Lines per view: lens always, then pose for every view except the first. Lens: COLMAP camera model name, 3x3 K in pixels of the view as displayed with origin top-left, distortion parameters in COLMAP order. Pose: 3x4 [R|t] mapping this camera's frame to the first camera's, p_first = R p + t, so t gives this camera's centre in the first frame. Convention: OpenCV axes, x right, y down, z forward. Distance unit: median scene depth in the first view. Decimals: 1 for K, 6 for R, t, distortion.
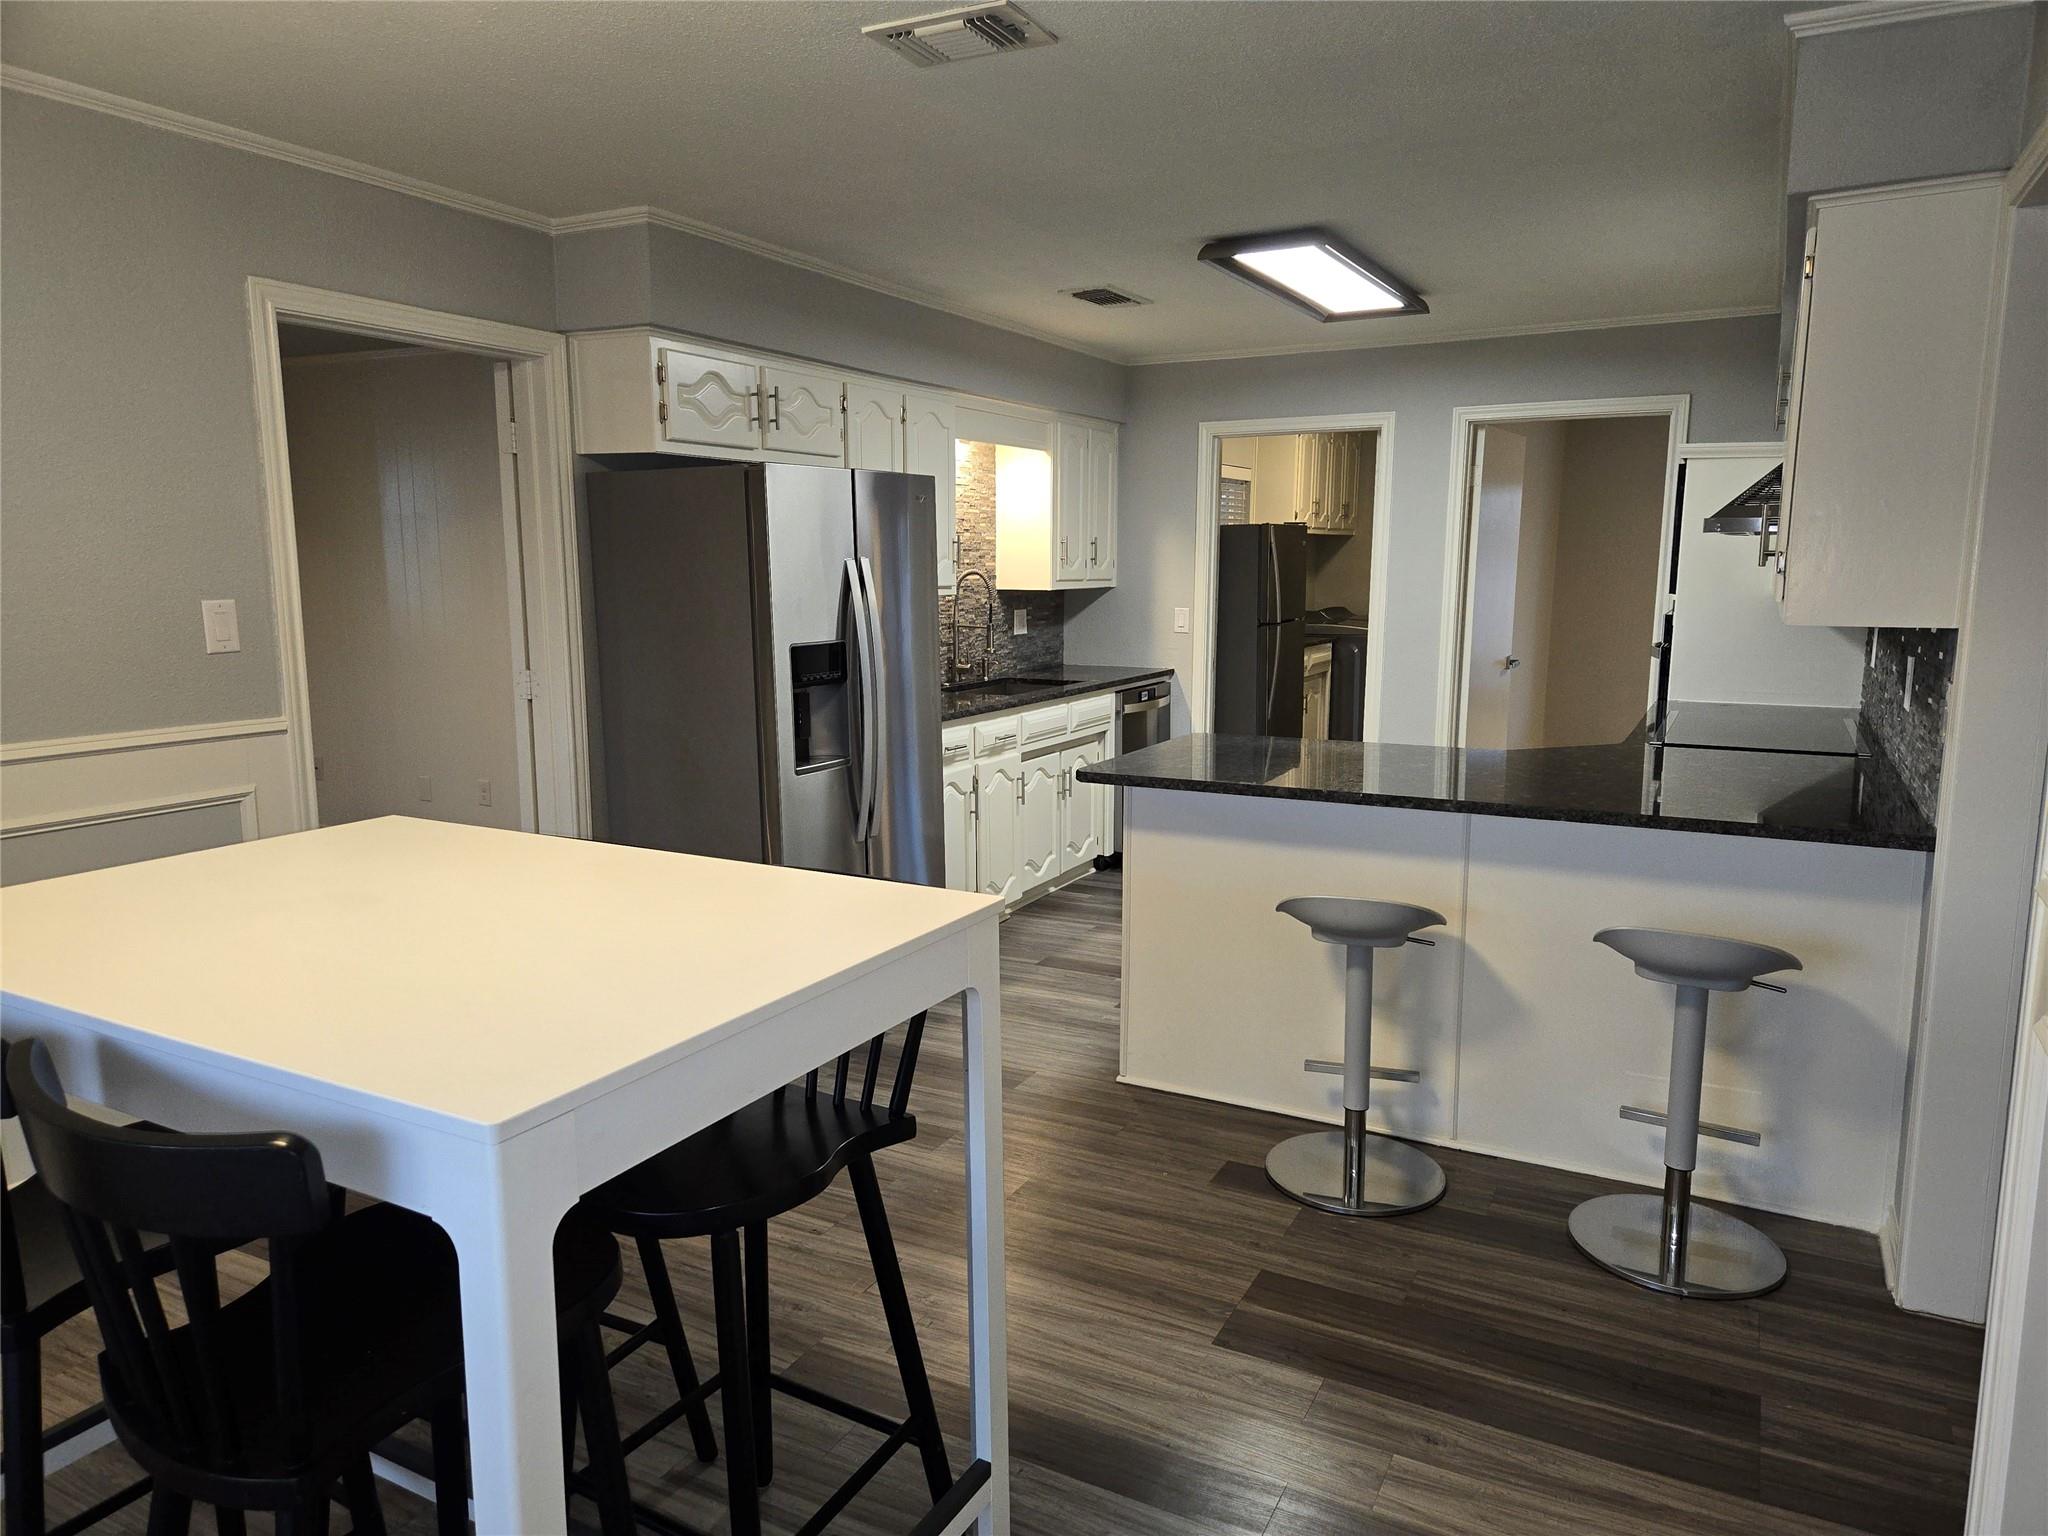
lens RADIAL K [[1357.9, 0, 1024.0], [0, 1357.9, 768.0], [0, 0, 1]] dist [0.030424, 0.001039]
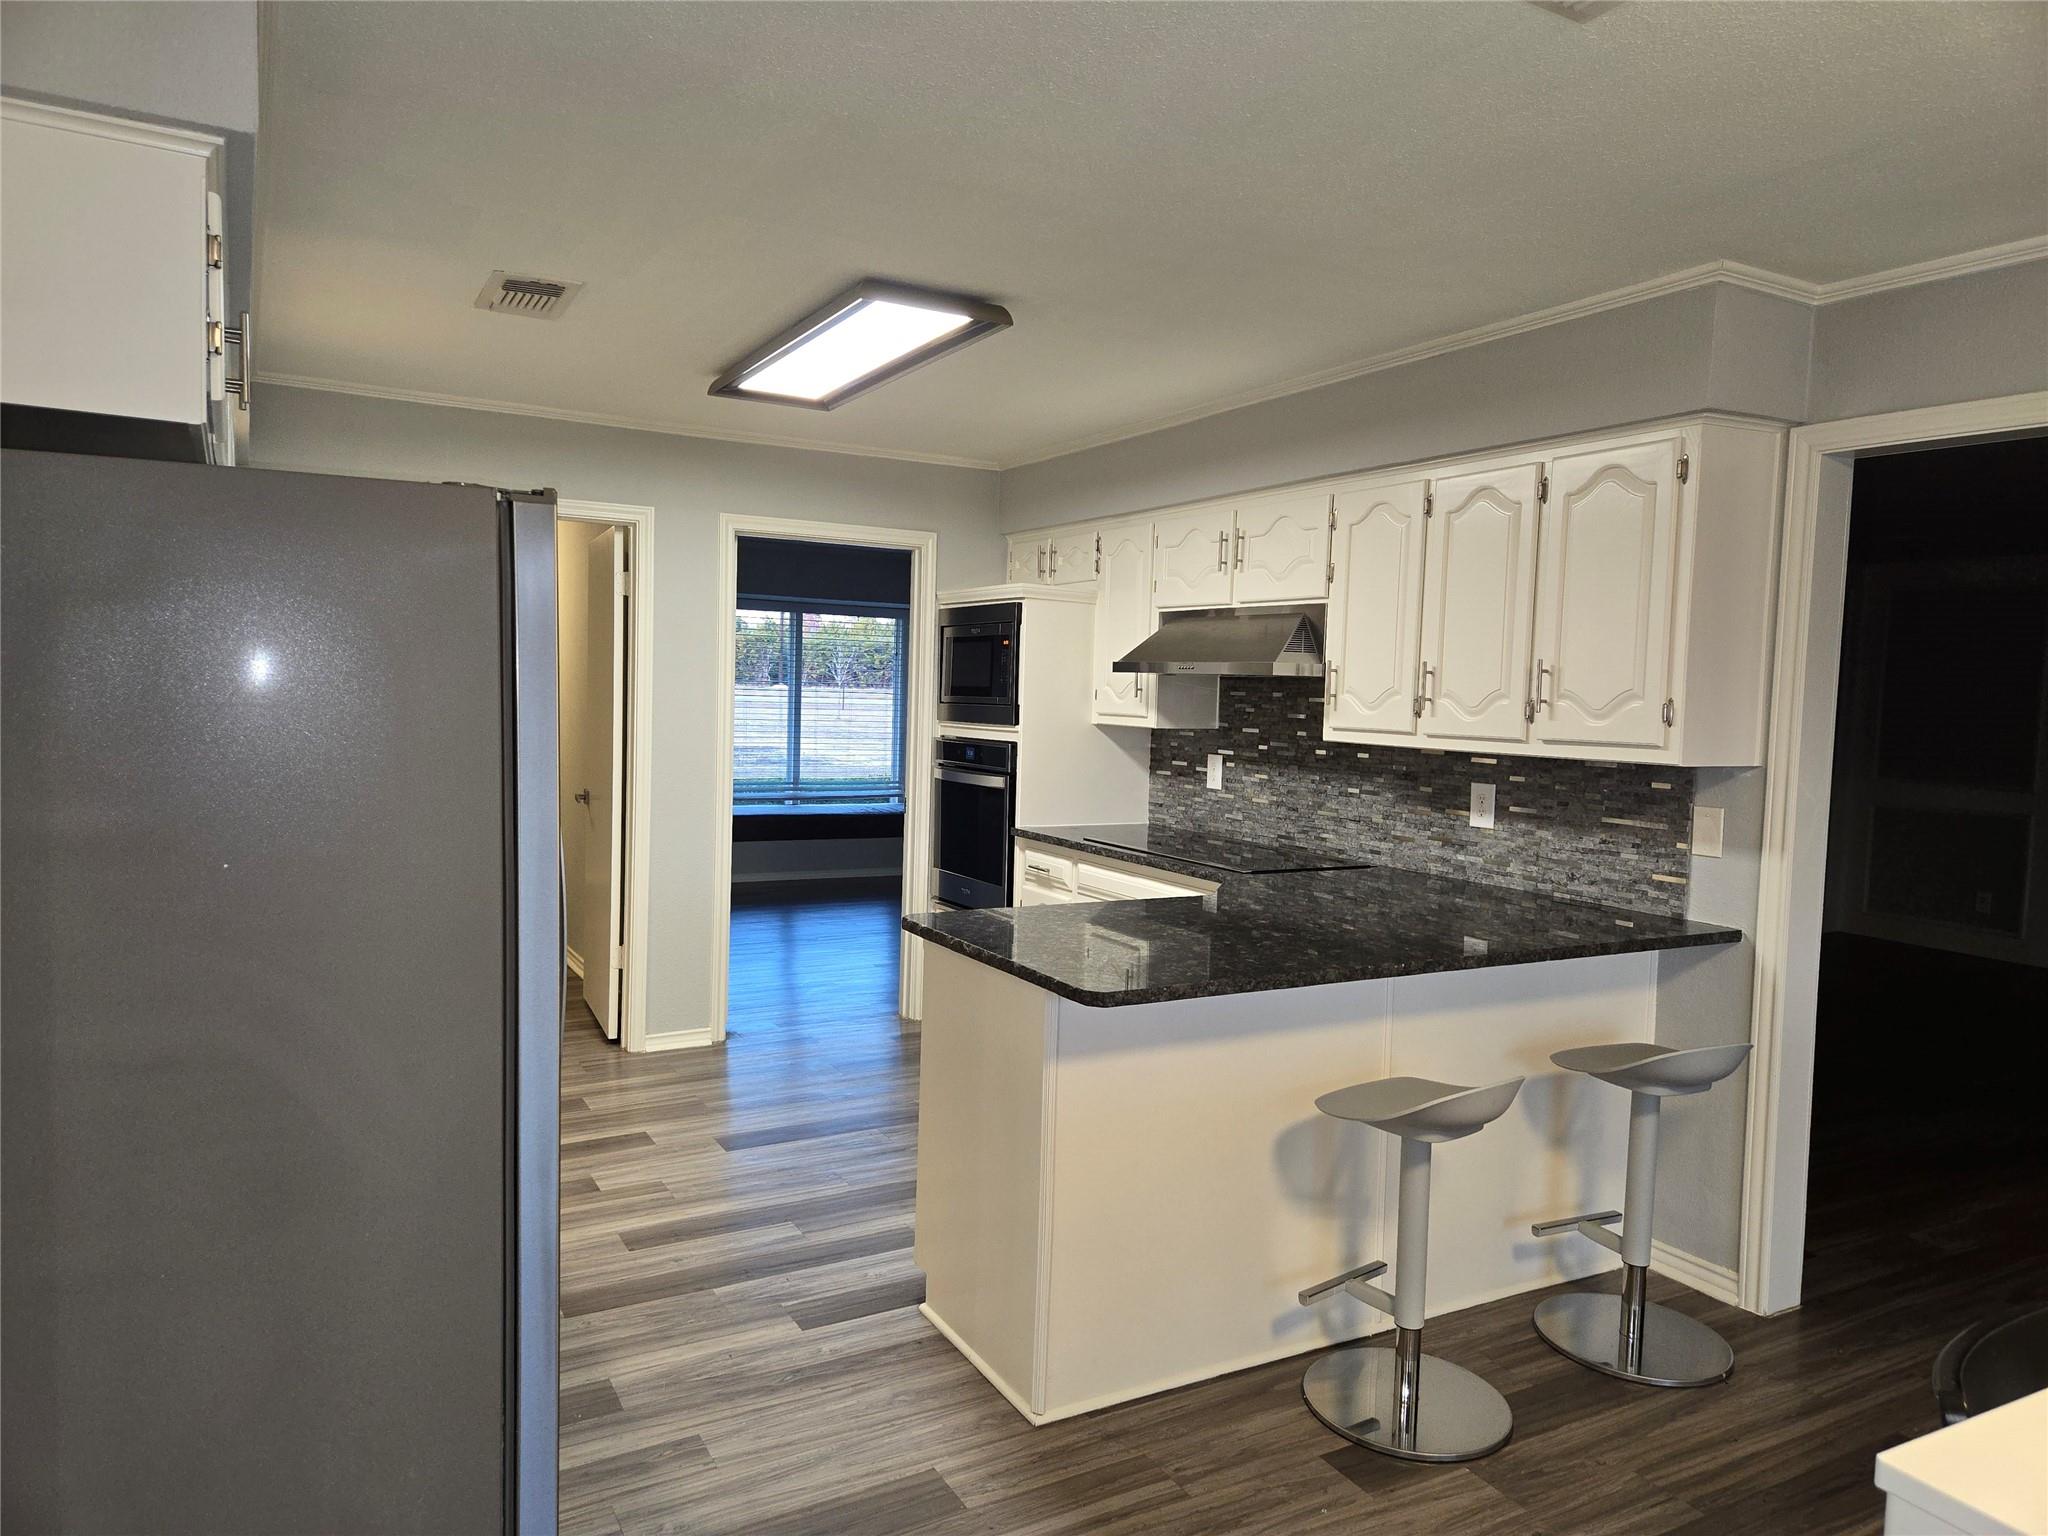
lens RADIAL K [[1357.9, 0, 1024.0], [0, 1357.9, 768.0], [0, 0, 1]] dist [0.030424, 0.001039]
pose [[0.527464, -0.032830, 0.848943, -0.531428], [0.093179, 0.995460, -0.019398, -0.099035], [-0.844452, 0.089336, 0.528129, 0.599001]]
